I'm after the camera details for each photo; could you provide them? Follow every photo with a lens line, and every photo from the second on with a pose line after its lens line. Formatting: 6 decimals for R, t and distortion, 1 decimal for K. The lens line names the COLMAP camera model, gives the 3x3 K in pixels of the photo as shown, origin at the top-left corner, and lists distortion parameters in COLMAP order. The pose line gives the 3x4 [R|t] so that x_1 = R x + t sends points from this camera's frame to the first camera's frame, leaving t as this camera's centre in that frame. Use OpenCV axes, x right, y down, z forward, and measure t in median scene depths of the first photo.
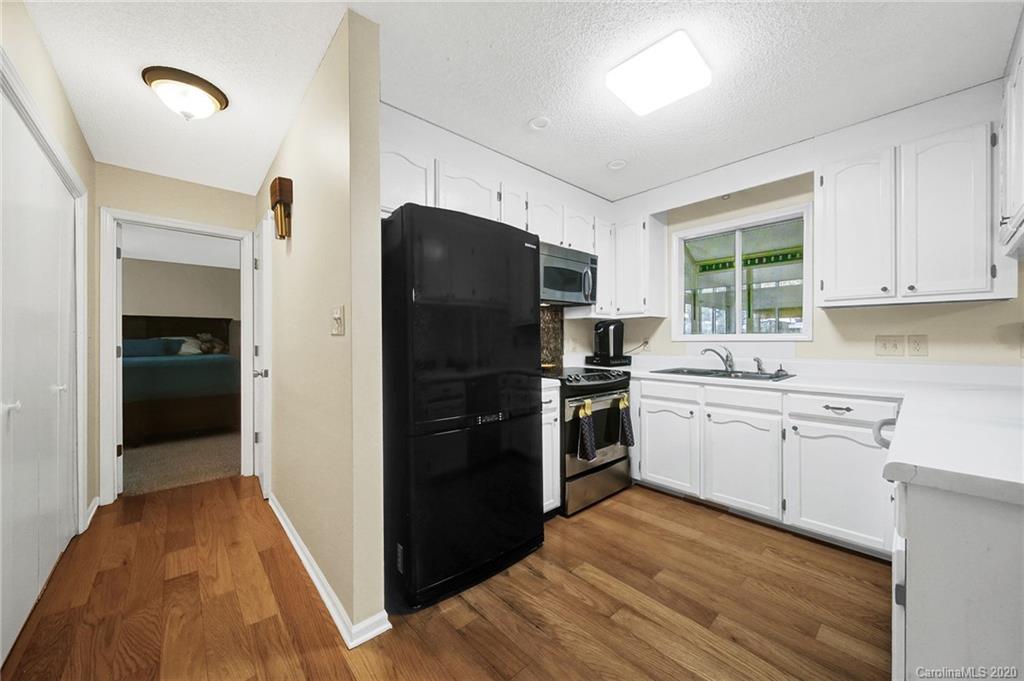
lens RADIAL K [[370.0, 0, 515.0], [0, 370.0, 345.6], [0, 0, 1]] dist [-0.000806, -0.000528]
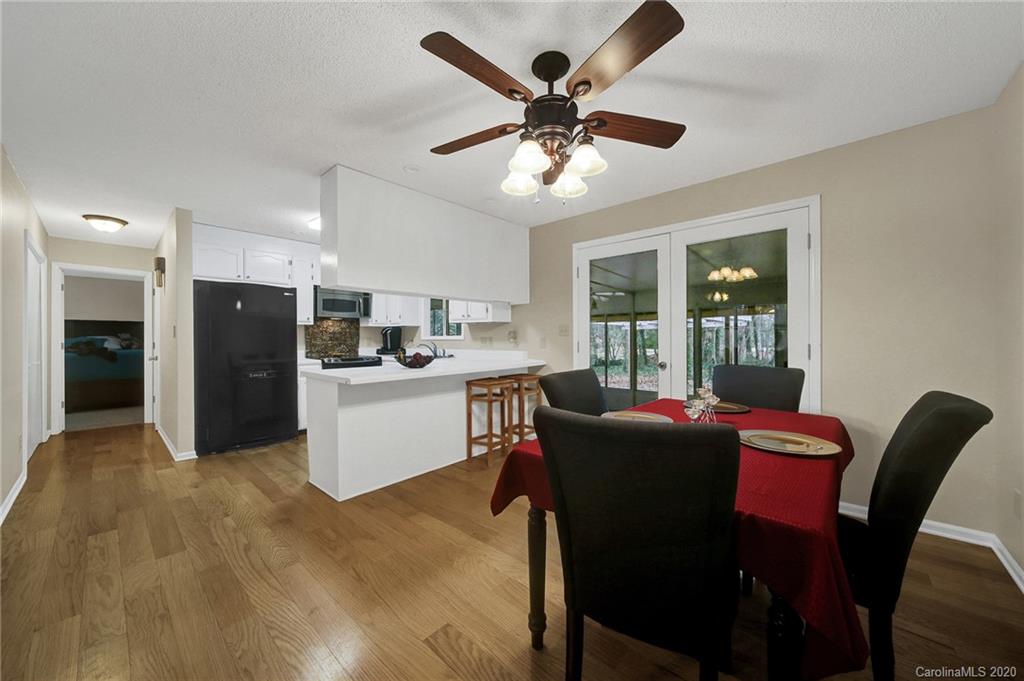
lens RADIAL K [[370.0, 0, 512.3], [0, 370.0, 335.7], [0, 0, 1]] dist [-0.000806, -0.000528]
pose [[0.997071, 0.002212, 0.076450, 0.862217], [-0.000833, 0.999837, -0.018056, -0.001902], [-0.076477, 0.017939, 0.996910, -0.864699]]
